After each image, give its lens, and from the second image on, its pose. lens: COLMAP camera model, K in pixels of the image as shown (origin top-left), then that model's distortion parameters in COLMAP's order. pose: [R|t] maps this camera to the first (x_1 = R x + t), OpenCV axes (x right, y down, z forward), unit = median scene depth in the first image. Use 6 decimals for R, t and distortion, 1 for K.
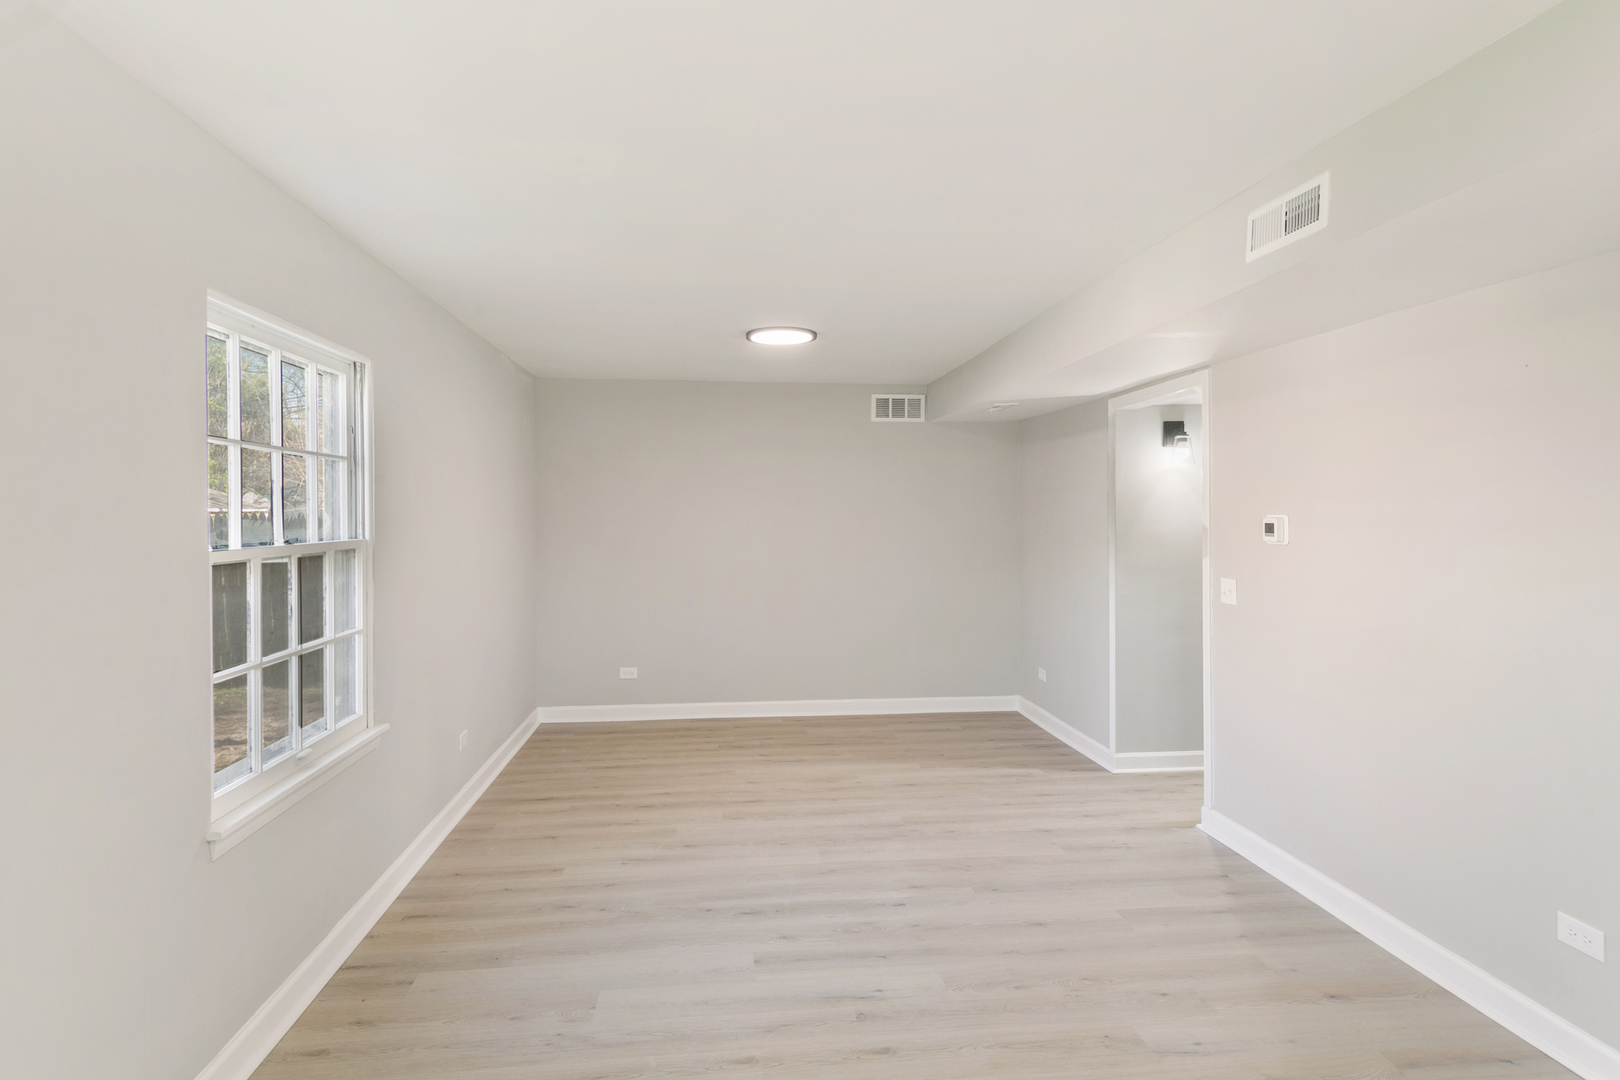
lens RADIAL K [[1009.4, 0, 804.8], [0, 1009.4, 541.8], [0, 0, 1]] dist [-0.004718, -0.001291]
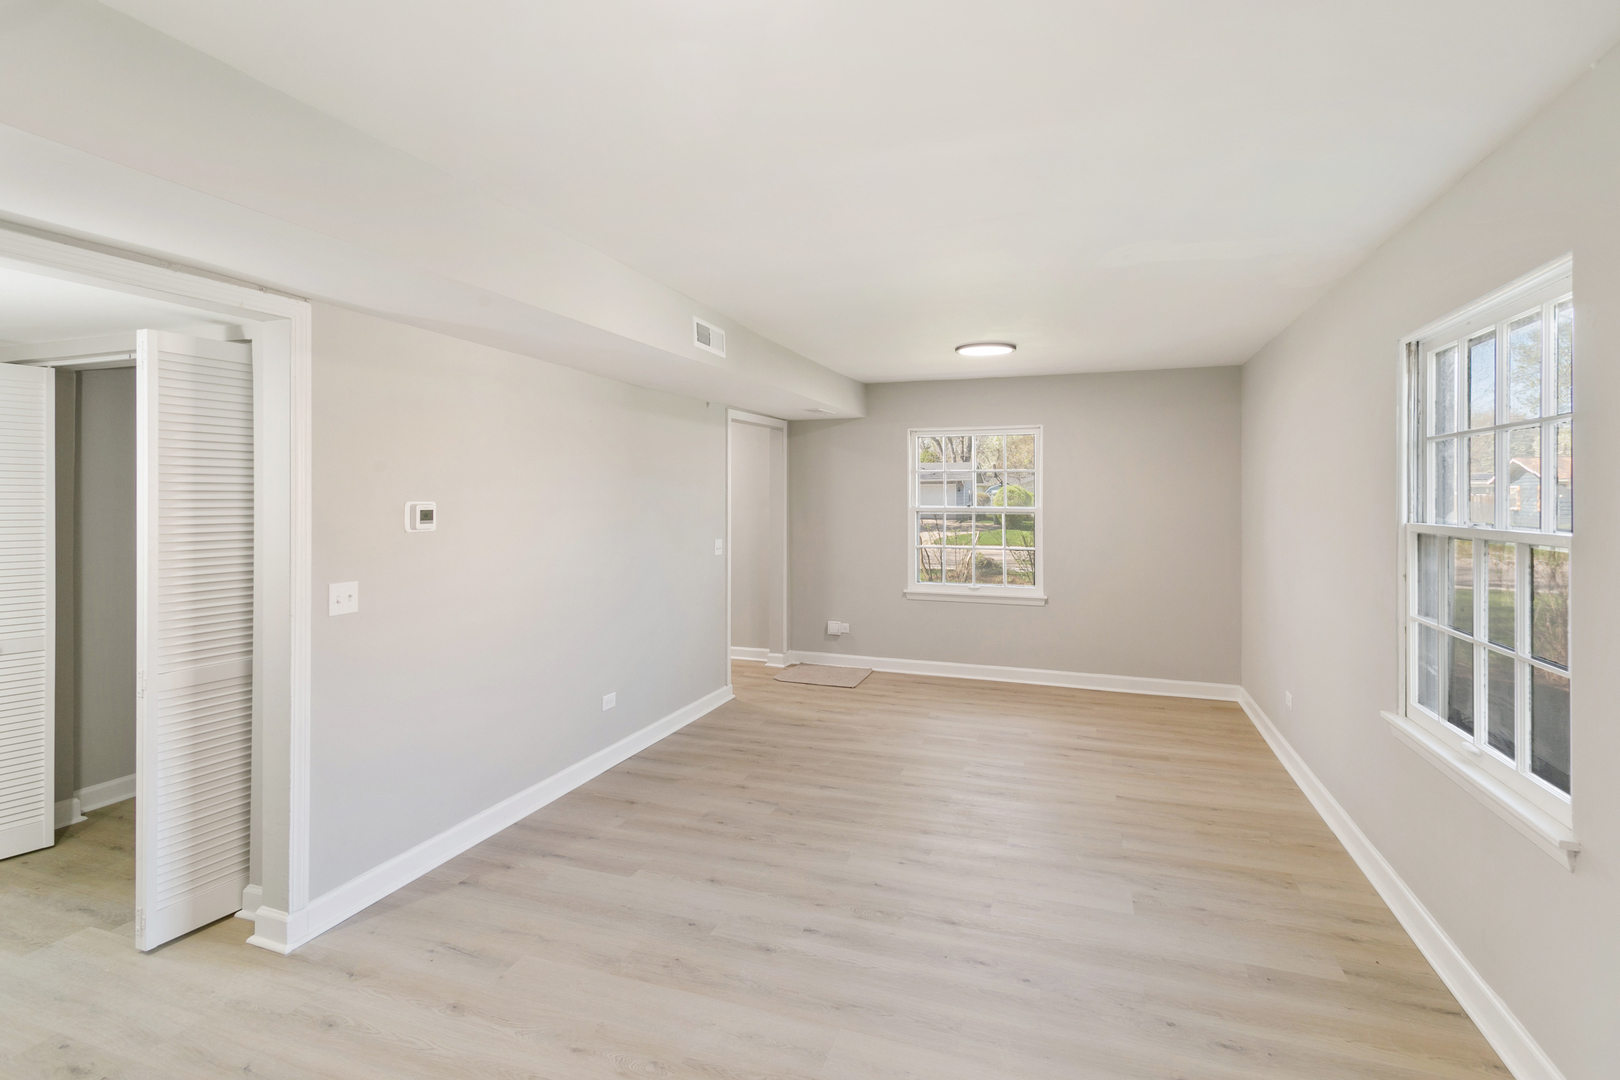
lens RADIAL K [[782.7, 0, 808.5], [0, 782.7, 496.0], [0, 0, 1]] dist [0.025249, -0.000254]
pose [[-0.908941, -0.000854, 0.416924, -0.221289], [0.011034, 0.999598, 0.026101, -0.055864], [-0.416779, 0.028325, -0.908566, 1.798639]]
